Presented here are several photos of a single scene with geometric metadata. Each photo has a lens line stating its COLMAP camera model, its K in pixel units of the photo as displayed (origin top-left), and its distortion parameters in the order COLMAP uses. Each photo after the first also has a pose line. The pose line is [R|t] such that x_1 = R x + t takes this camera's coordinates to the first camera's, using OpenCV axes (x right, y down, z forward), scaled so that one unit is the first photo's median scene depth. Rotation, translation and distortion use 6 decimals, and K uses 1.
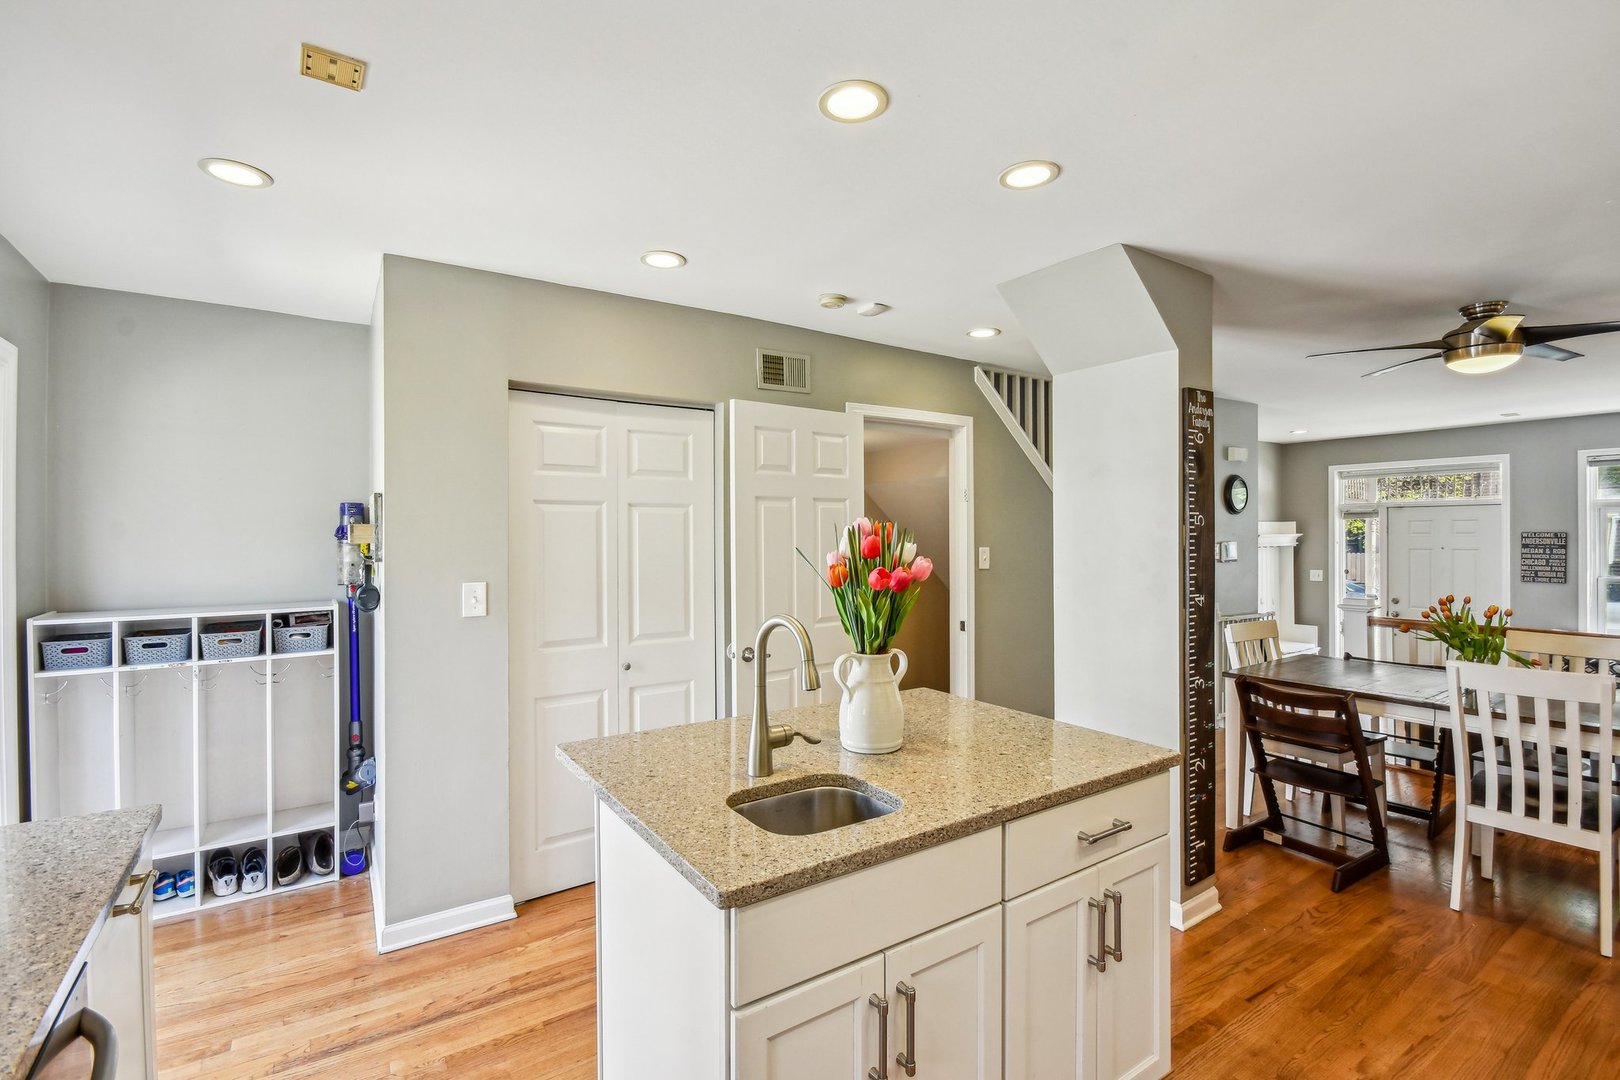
lens RADIAL K [[714.5, 0, 810.0], [0, 714.5, 540.0], [0, 0, 1]] dist [-0.031339, 0.000004]
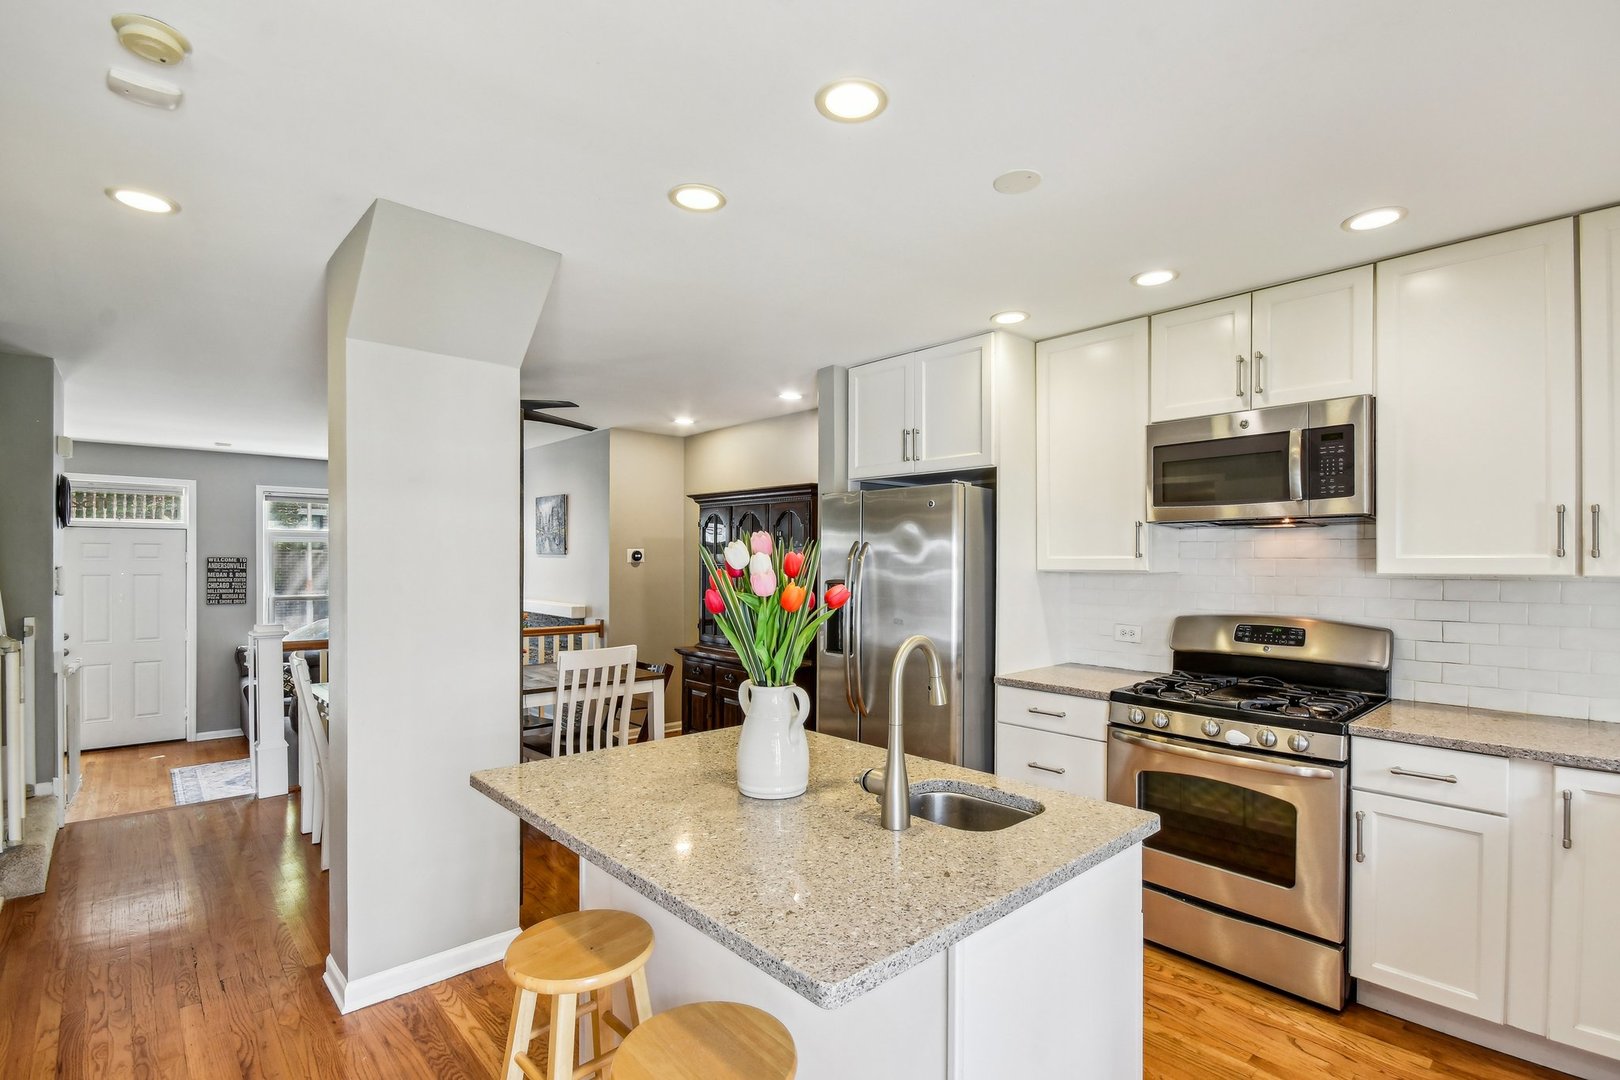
lens RADIAL K [[736.4, 0, 817.0], [0, 736.4, 571.1], [0, 0, 1]] dist [-0.010310, 0.000036]
pose [[-0.166656, -0.004735, 0.986004, -0.204784], [0.001146, 0.999987, 0.004996, 0.005452], [-0.986014, 0.001962, -0.166648, 0.280566]]
